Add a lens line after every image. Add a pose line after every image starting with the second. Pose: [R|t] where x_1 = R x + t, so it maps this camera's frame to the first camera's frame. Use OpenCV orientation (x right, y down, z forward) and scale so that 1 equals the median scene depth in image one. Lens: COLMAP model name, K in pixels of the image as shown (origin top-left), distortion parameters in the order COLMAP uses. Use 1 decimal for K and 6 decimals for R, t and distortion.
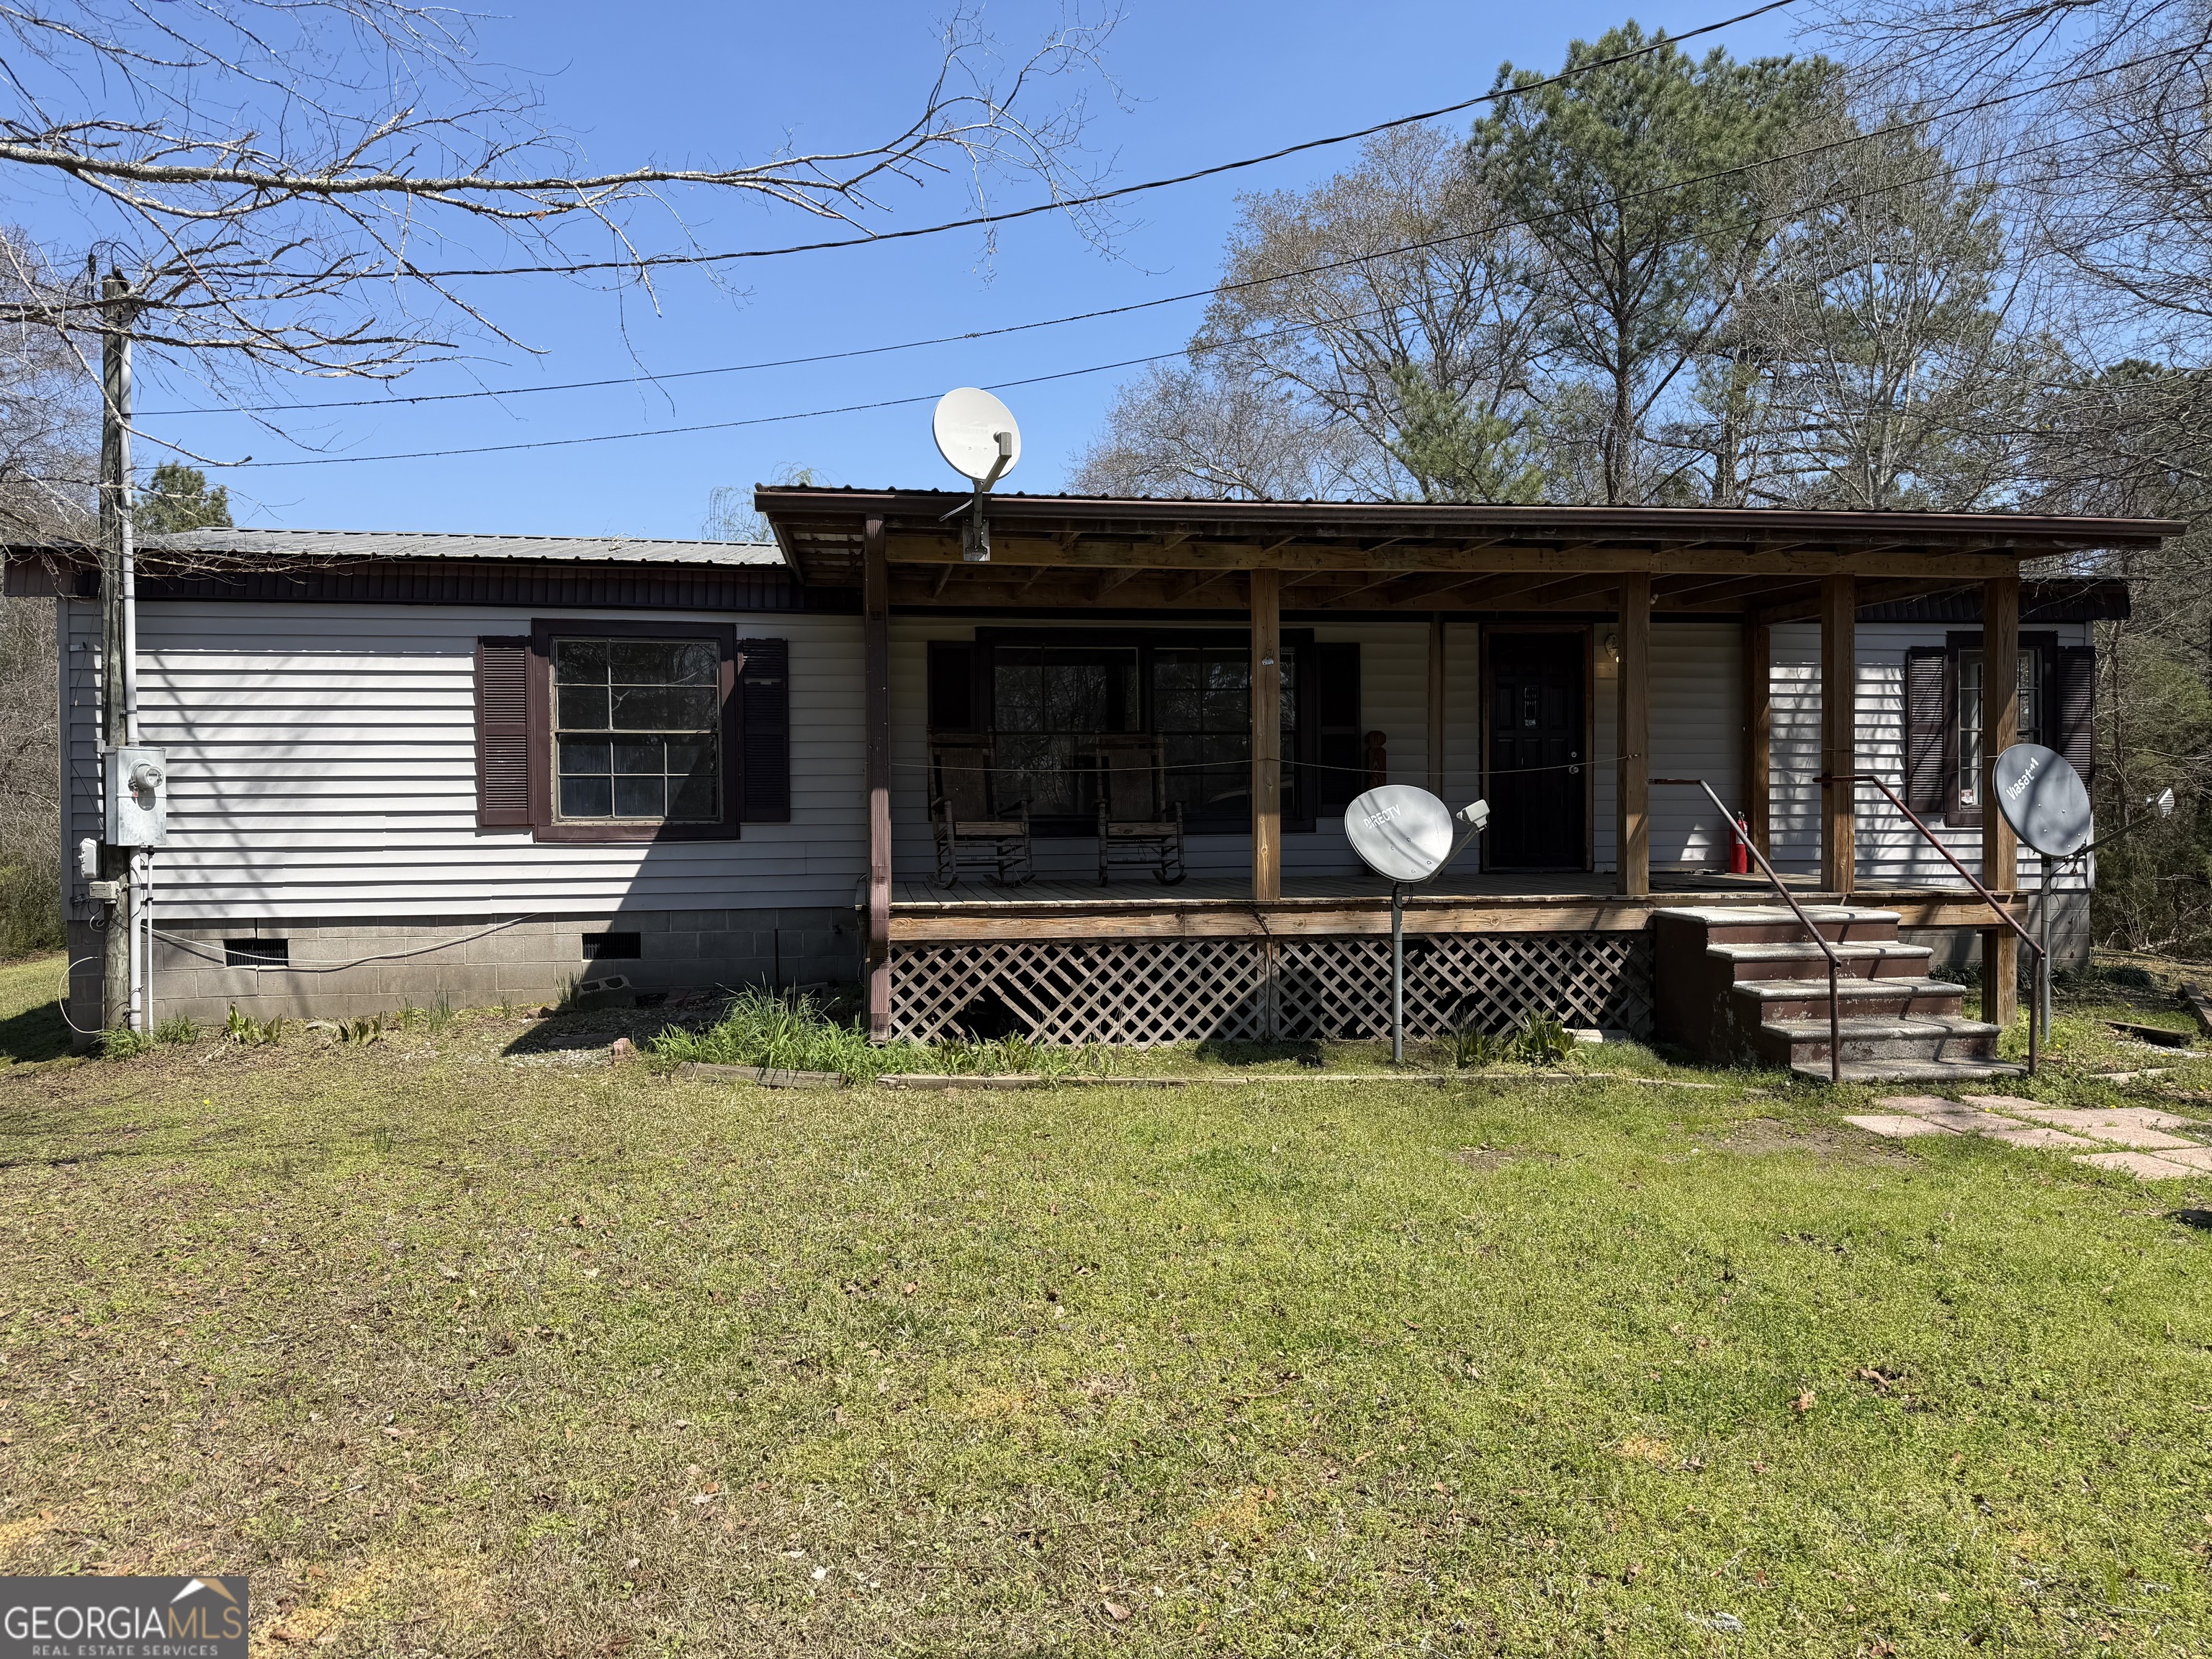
lens RADIAL K [[1541.6, 0, 1112.9], [0, 1541.6, 819.1], [0, 0, 1]] dist [0.055458, -0.115795]
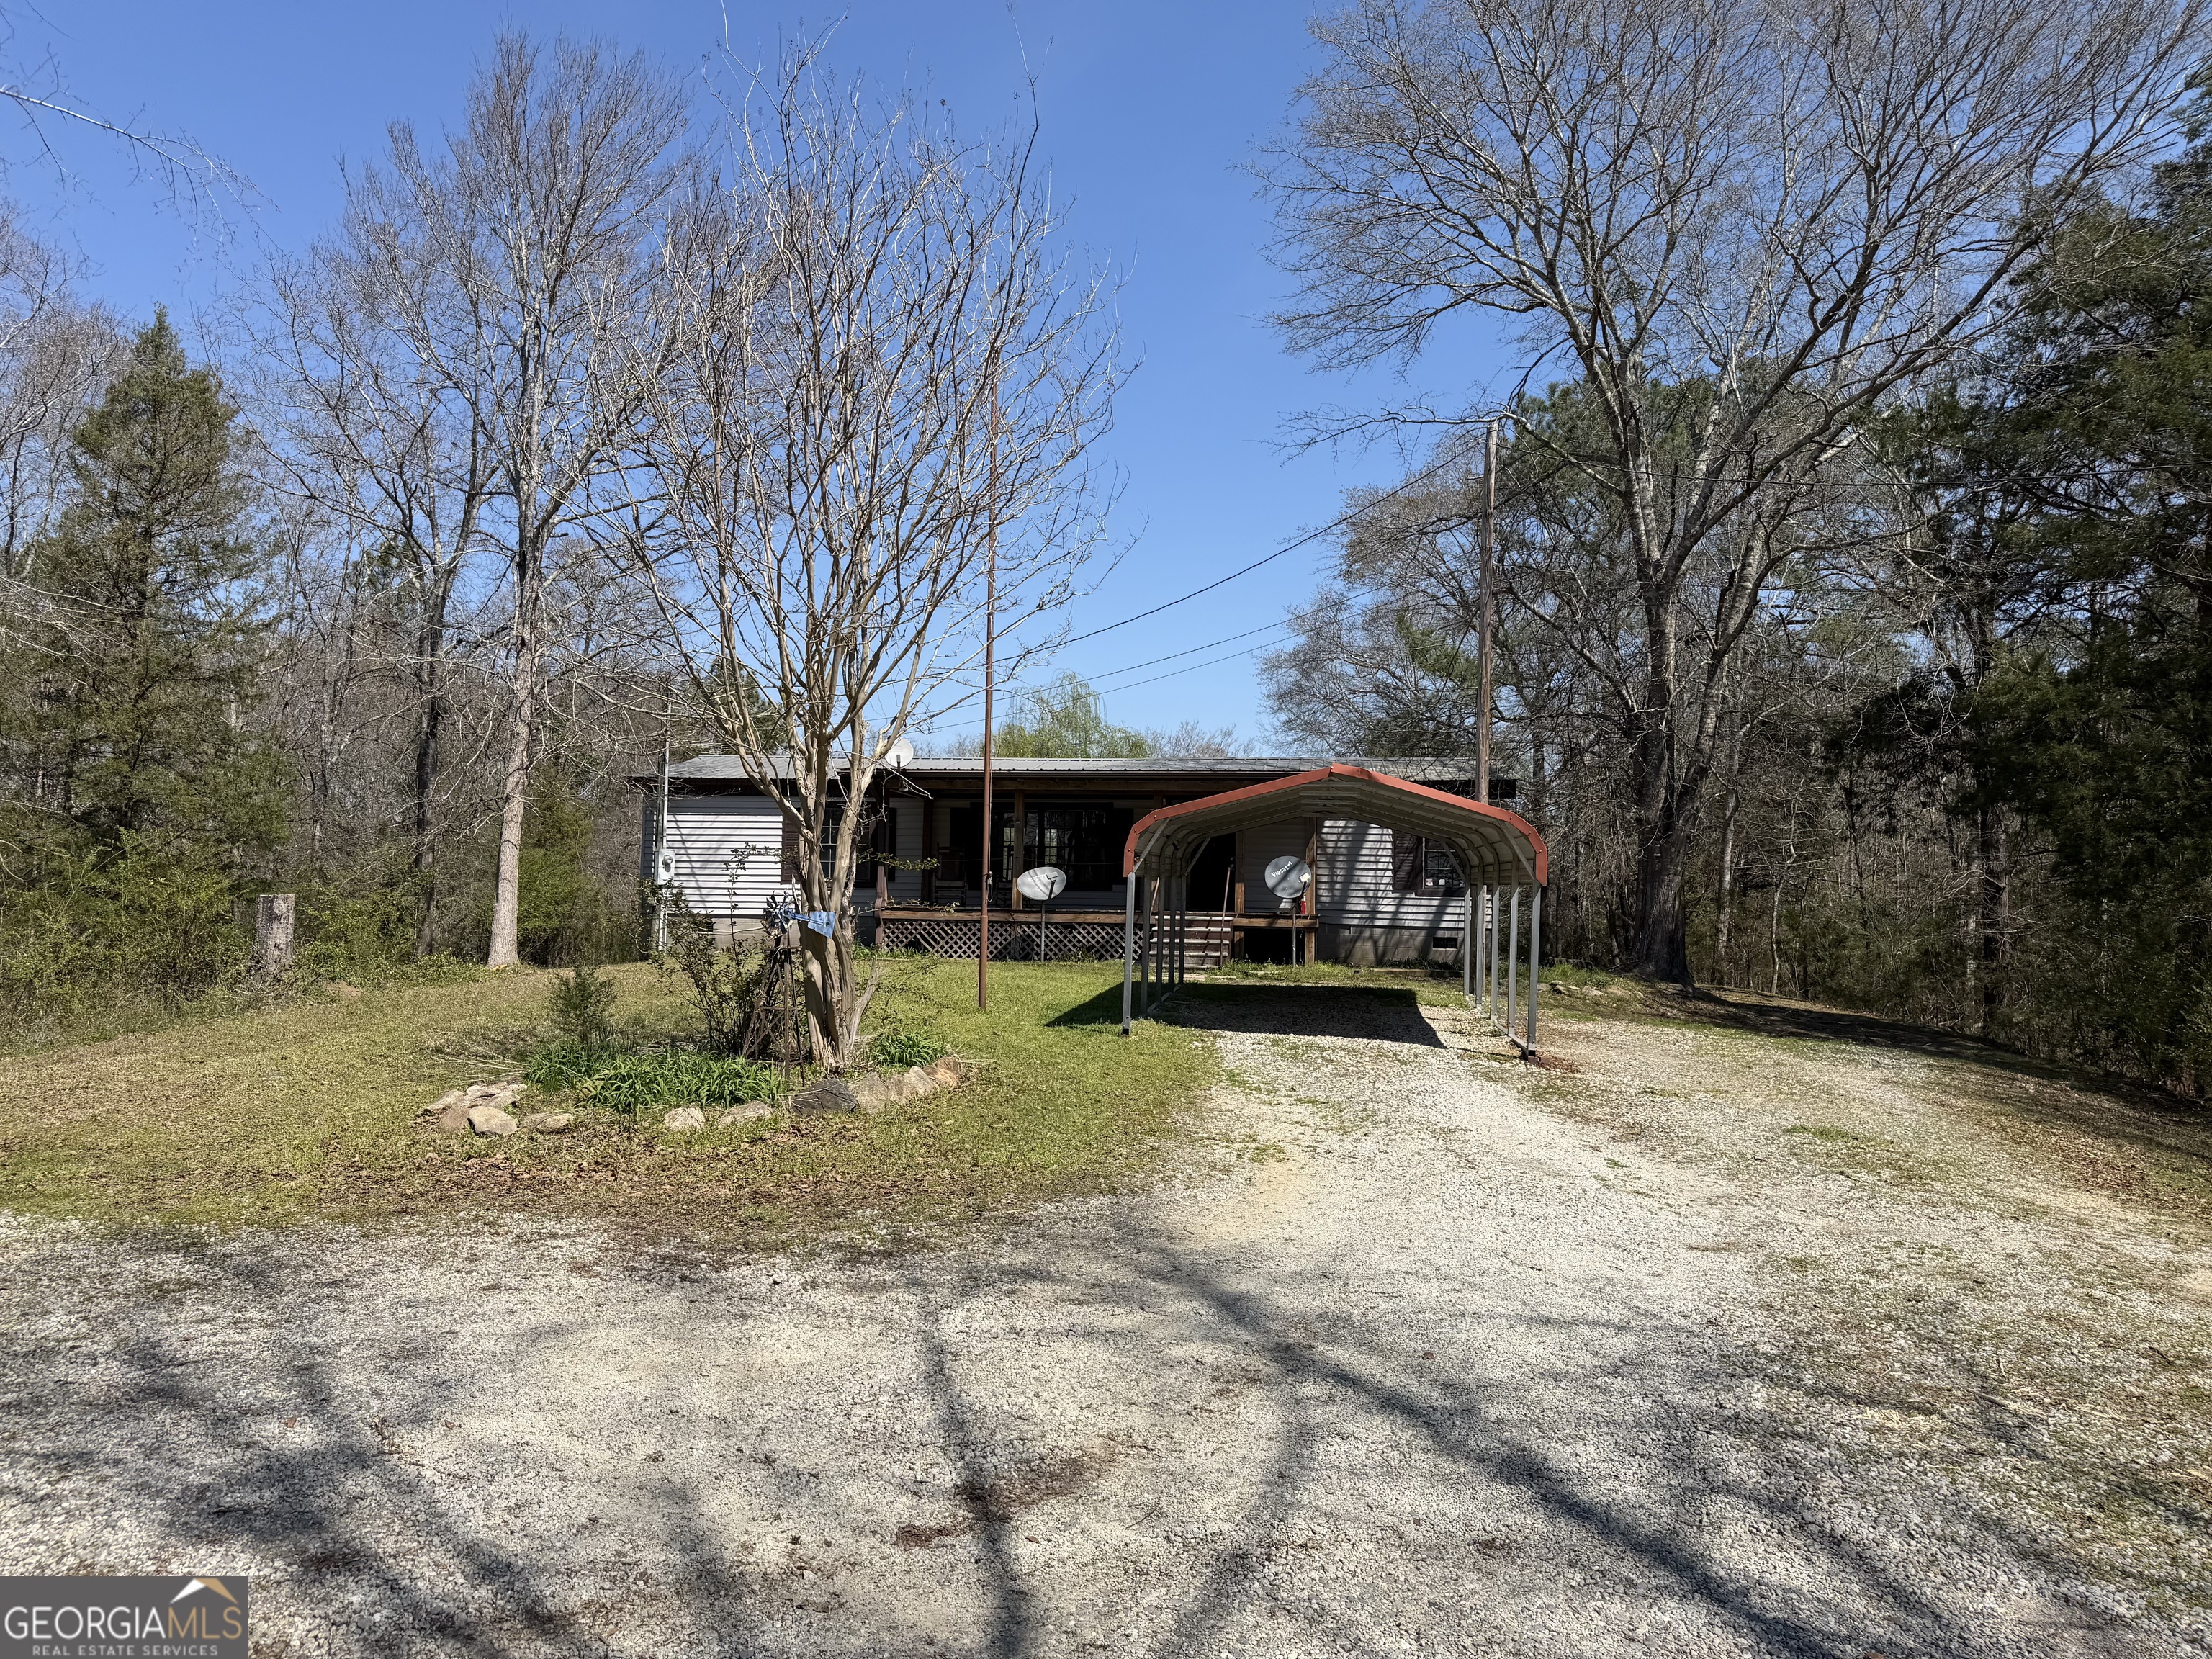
lens RADIAL K [[1558.7, 0, 1103.2], [0, 1558.7, 829.7], [0, 0, 1]] dist [0.054664, -0.068035]
pose [[0.952265, 0.007173, -0.305187, 0.965393], [-0.026242, 0.997947, -0.058424, 0.061538], [0.304141, 0.063644, 0.950499, -1.420028]]
